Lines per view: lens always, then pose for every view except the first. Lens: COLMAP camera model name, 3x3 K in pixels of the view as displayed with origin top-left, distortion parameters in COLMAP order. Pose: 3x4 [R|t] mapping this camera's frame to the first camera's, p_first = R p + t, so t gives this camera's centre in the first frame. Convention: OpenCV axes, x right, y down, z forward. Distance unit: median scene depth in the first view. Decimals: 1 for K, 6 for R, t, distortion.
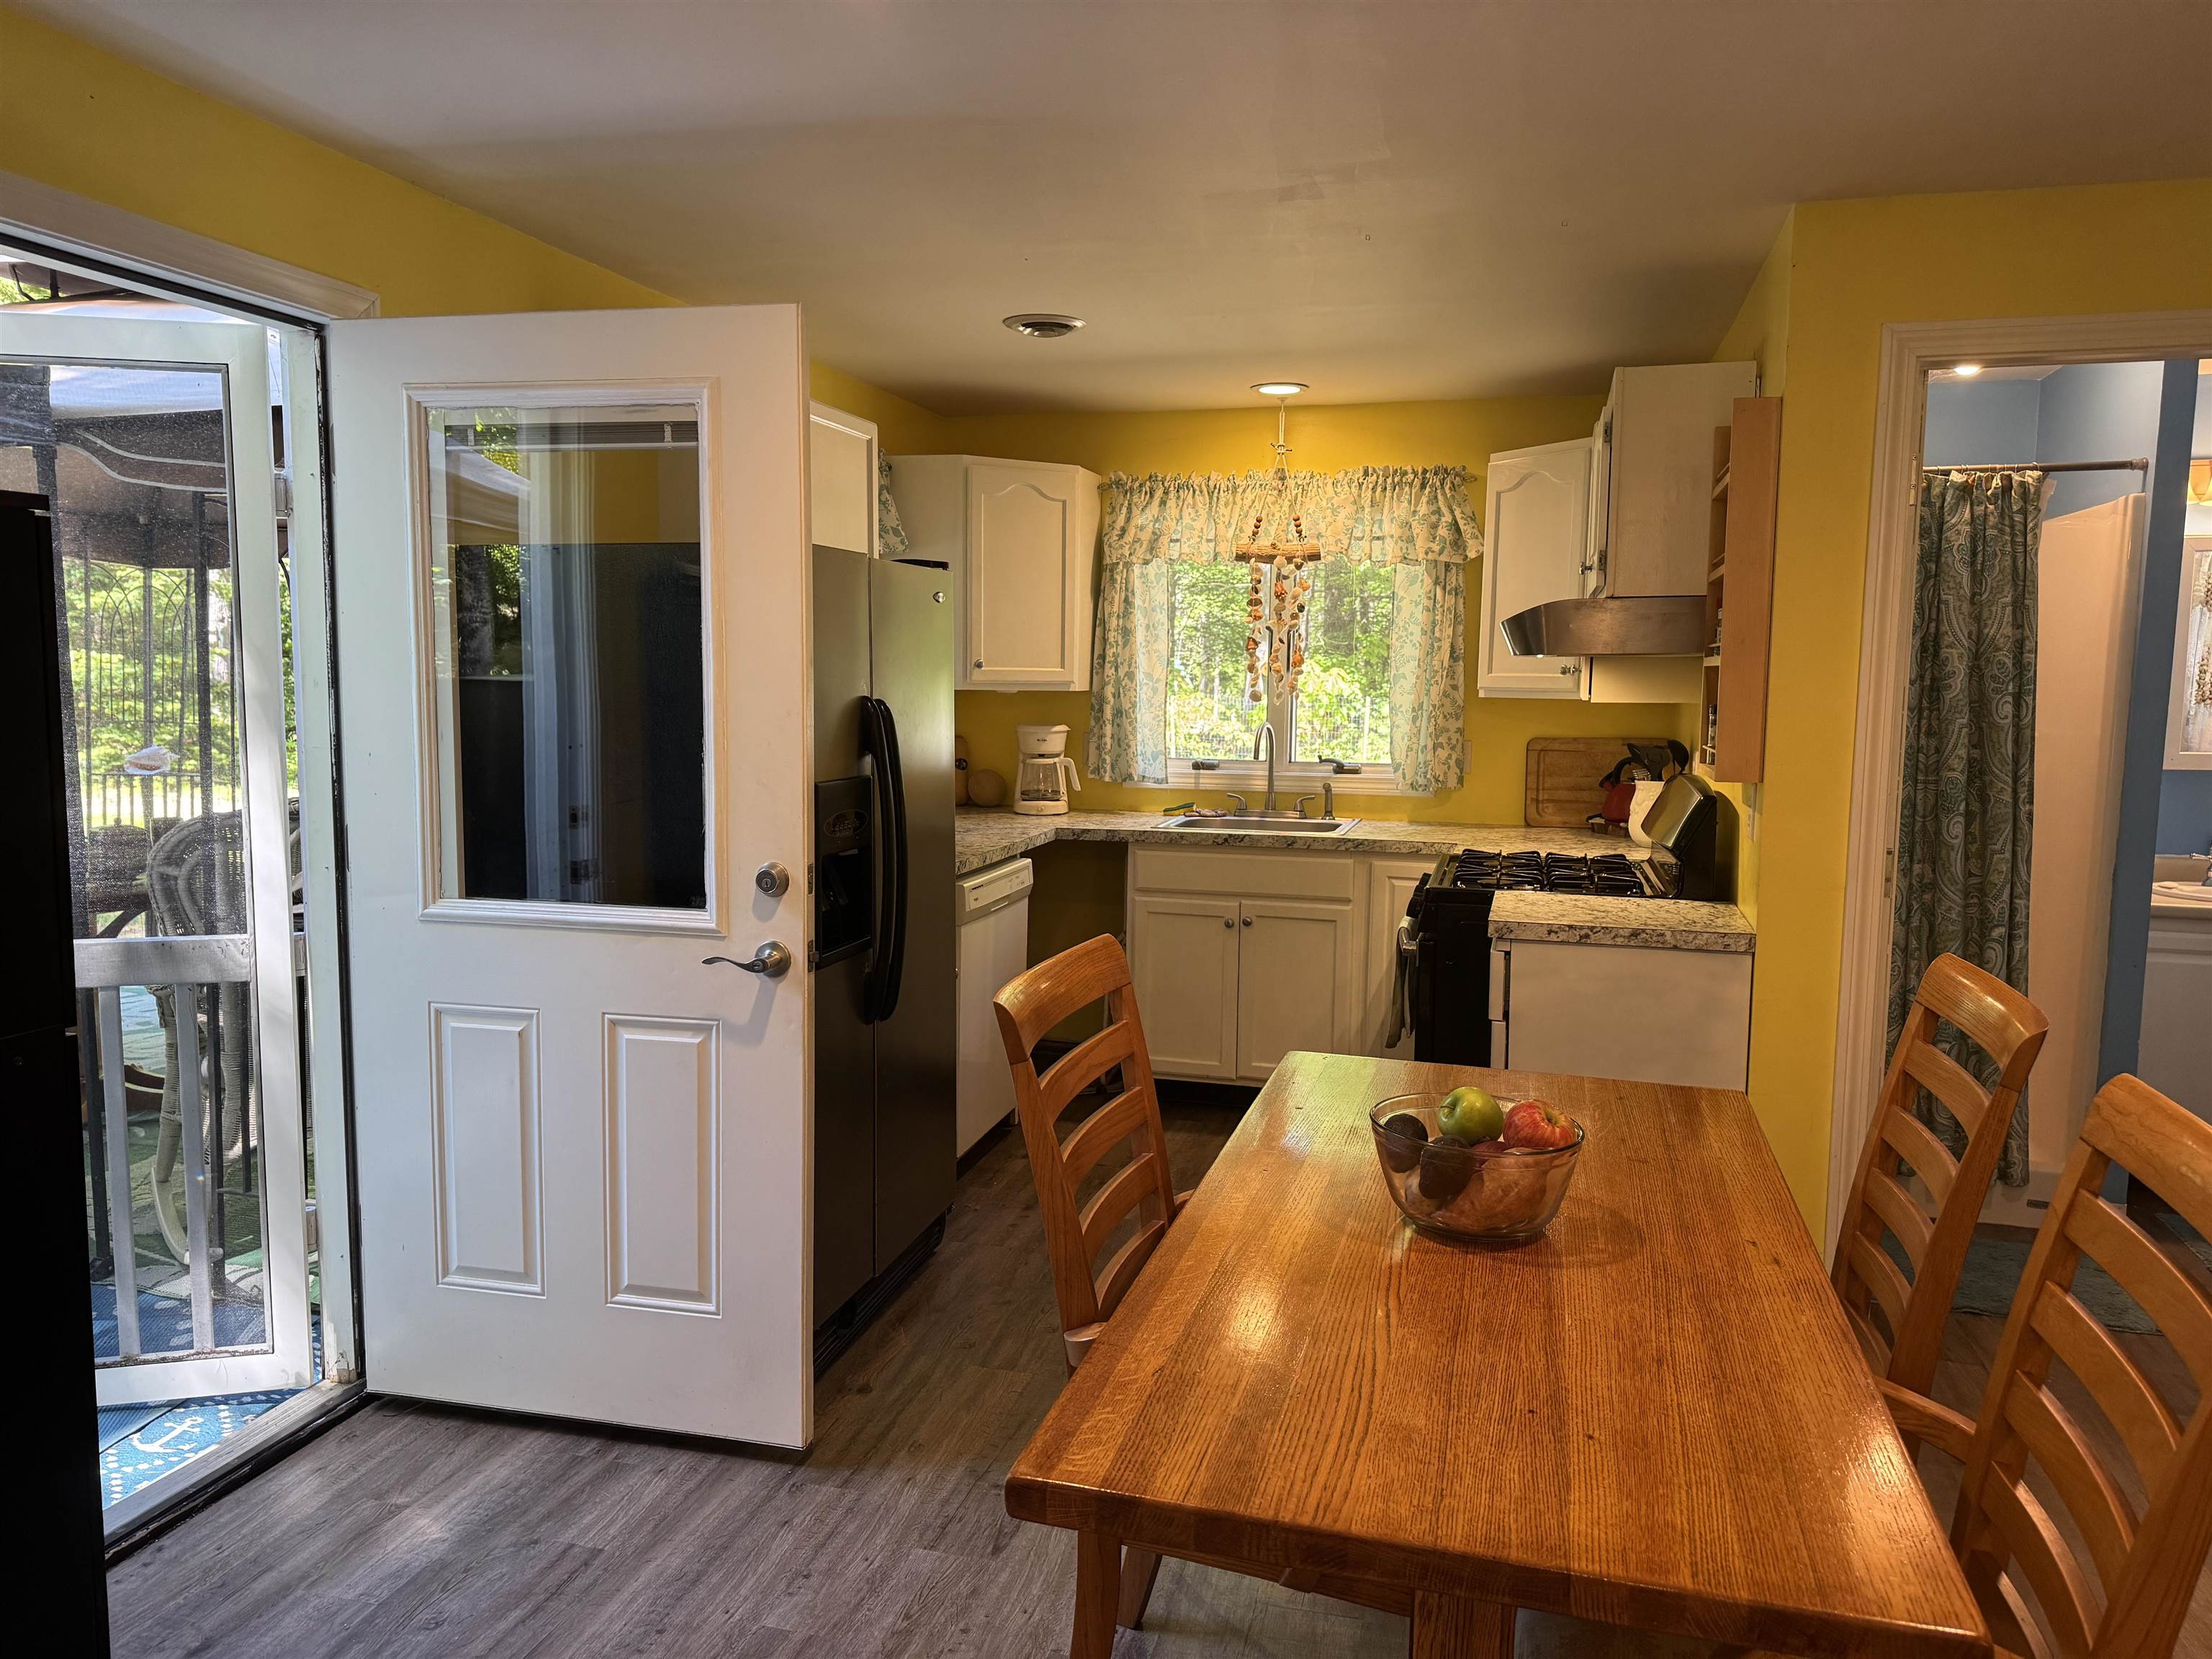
lens RADIAL K [[1548.2, 0, 1097.6], [0, 1548.2, 843.0], [0, 0, 1]] dist [0.051217, -0.065708]
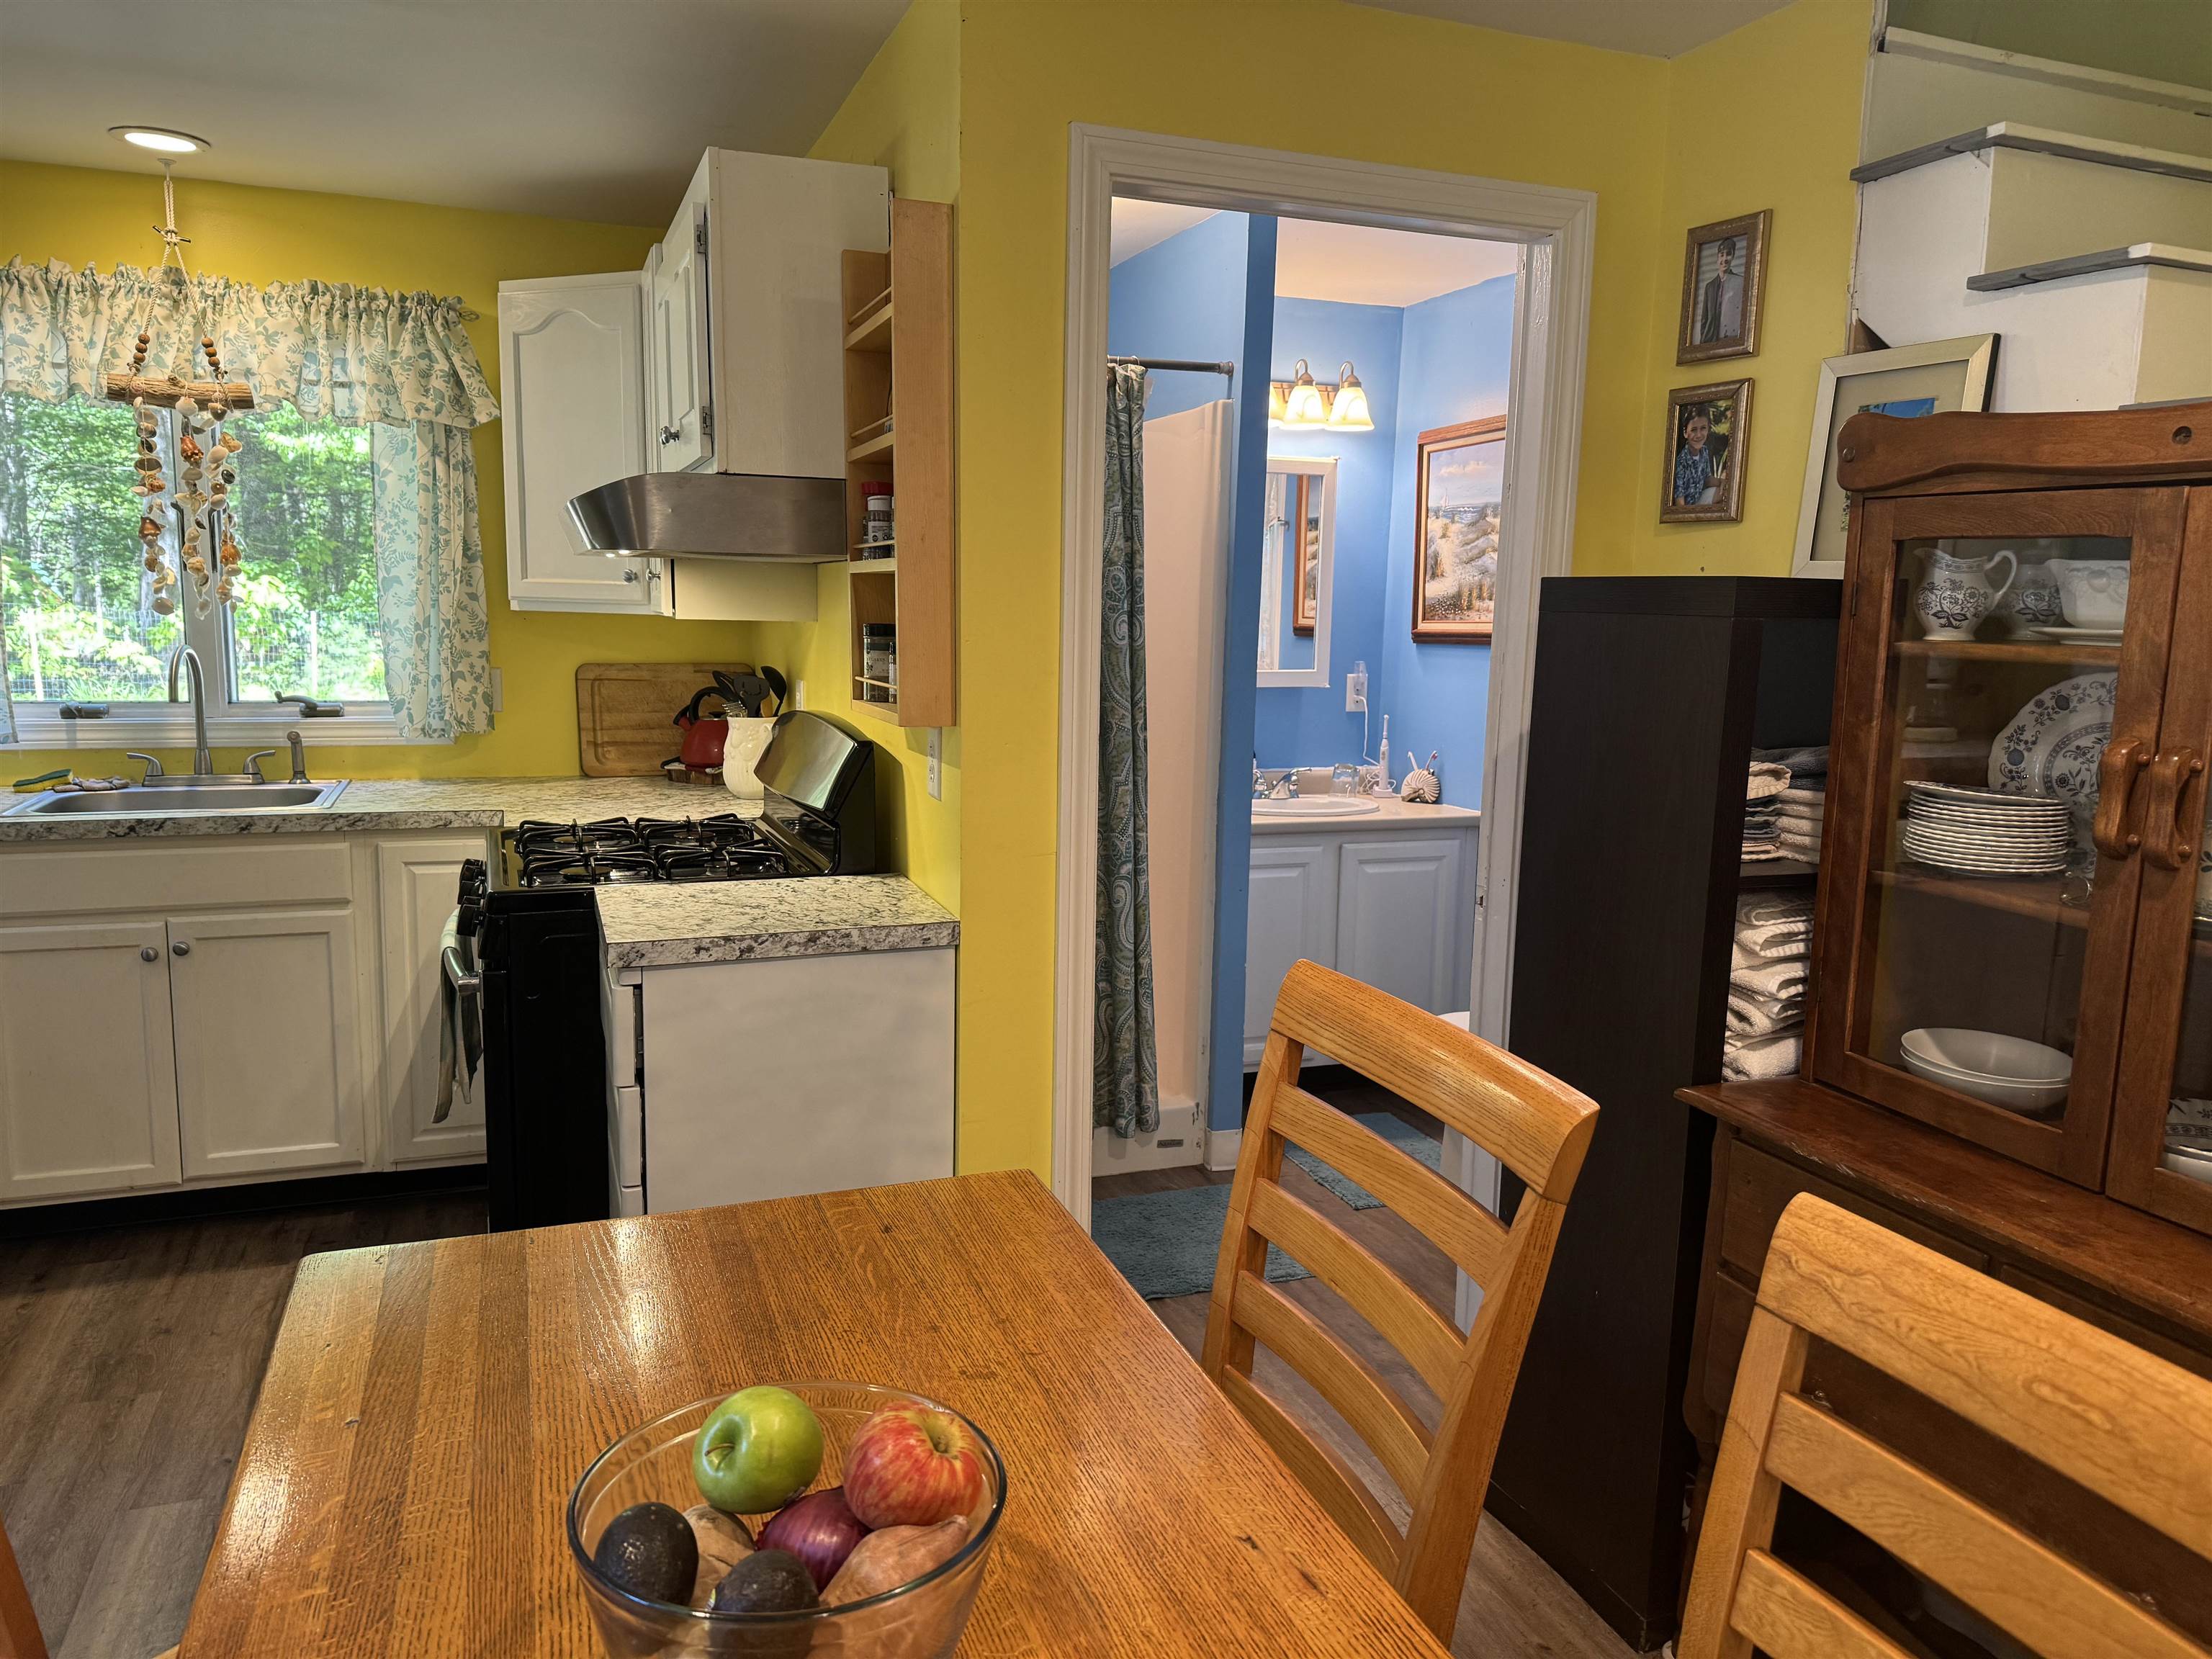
lens RADIAL K [[1548.2, 0, 1124.5], [0, 1548.2, 835.2], [0, 0, 1]] dist [0.051217, -0.065708]
pose [[0.795147, -0.082764, 0.600742, 0.019558], [0.054026, 0.996372, 0.065762, -0.019441], [-0.604005, -0.019835, 0.796734, 0.221106]]
